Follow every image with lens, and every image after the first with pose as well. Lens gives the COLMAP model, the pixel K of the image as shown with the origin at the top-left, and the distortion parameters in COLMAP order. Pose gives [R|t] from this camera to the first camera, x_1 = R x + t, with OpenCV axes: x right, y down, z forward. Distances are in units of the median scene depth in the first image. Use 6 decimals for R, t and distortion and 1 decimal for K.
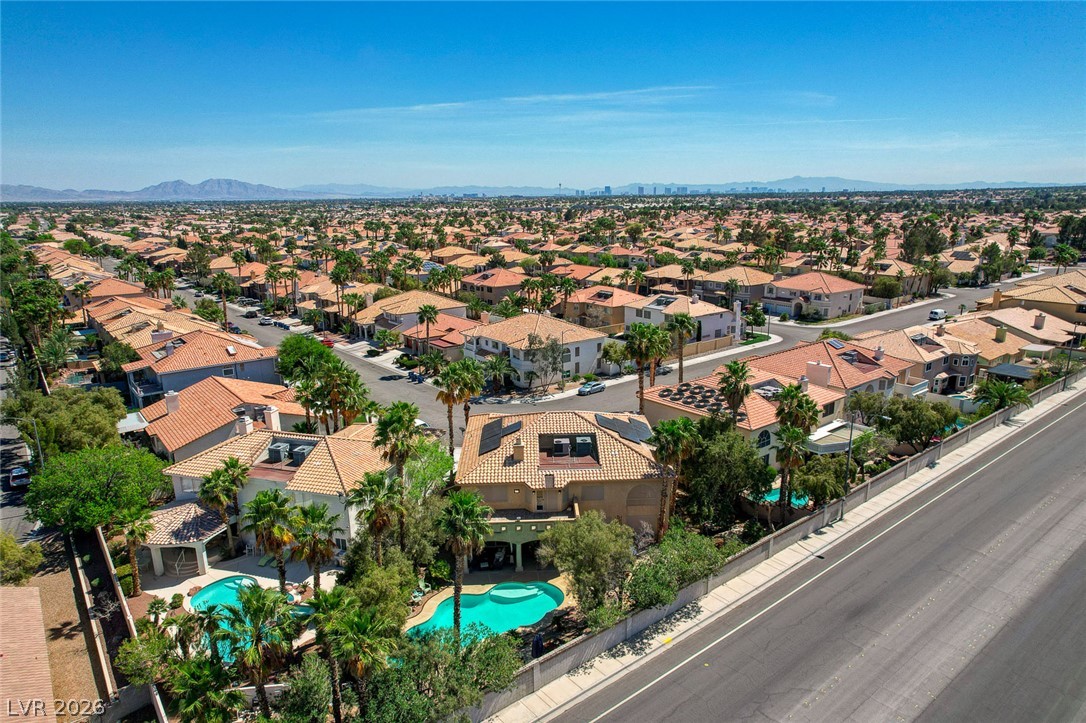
lens RADIAL K [[703.1, 0, 569.5], [0, 703.1, 359.1], [0, 0, 1]] dist [-0.044109, 0.043062]
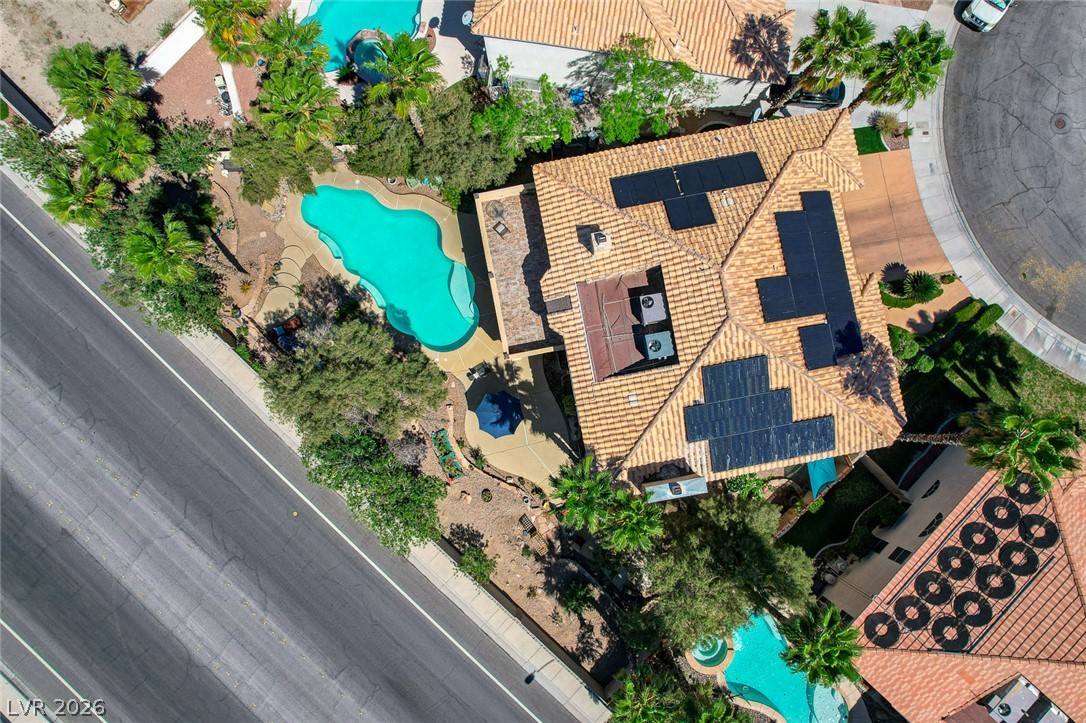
lens RADIAL K [[703.1, 0, 544.3], [0, 703.1, 366.4], [0, 0, 1]] dist [-0.044109, 0.043062]
pose [[0.119420, 0.991786, -0.045827, 0.030443], [-0.221966, 0.071659, 0.972418, -0.244916], [0.967714, -0.105954, 0.228700, 0.450046]]
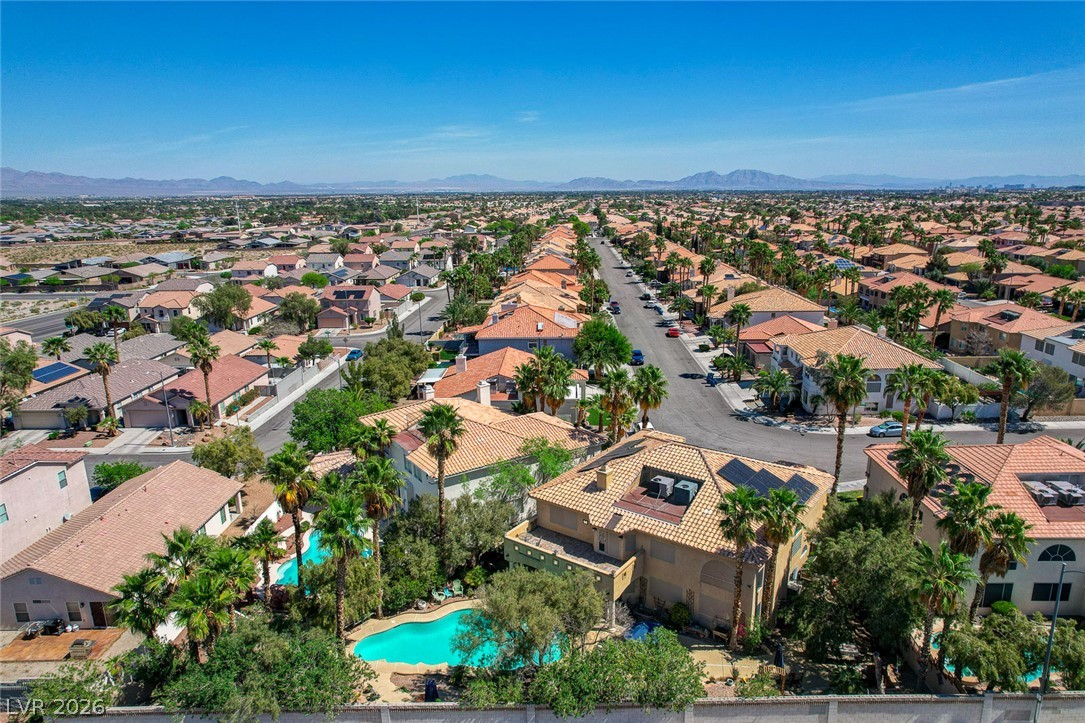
lens RADIAL K [[702.4, 0, 577.3], [0, 702.4, 382.7], [0, 0, 1]] dist [-0.044109, 0.043062]
pose [[0.776391, 0.169620, -0.606998, 0.227560], [-0.142486, 0.985407, 0.093113, -0.034157], [0.613934, 0.014196, 0.789230, 0.165342]]
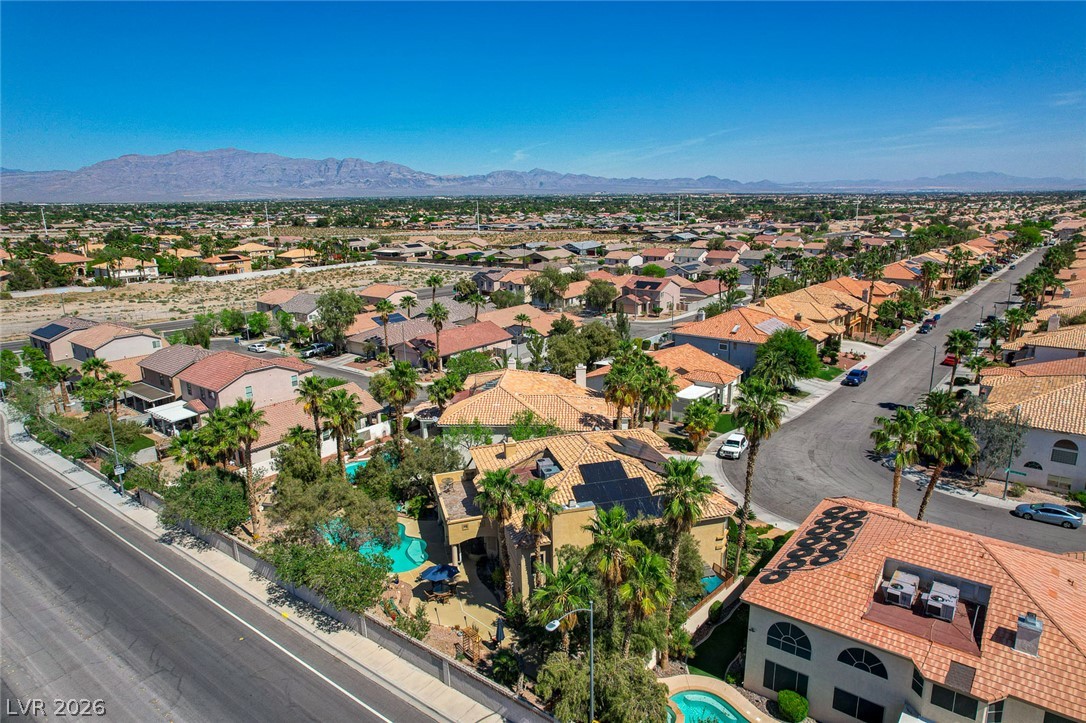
lens RADIAL K [[703.1, 0, 552.4], [0, 703.1, 358.1], [0, 0, 1]] dist [-0.044109, 0.043062]
pose [[0.212869, 0.229785, -0.949677, 0.473096], [-0.213958, 0.959326, 0.184161, -0.103644], [0.953367, 0.163989, 0.253375, 0.440078]]
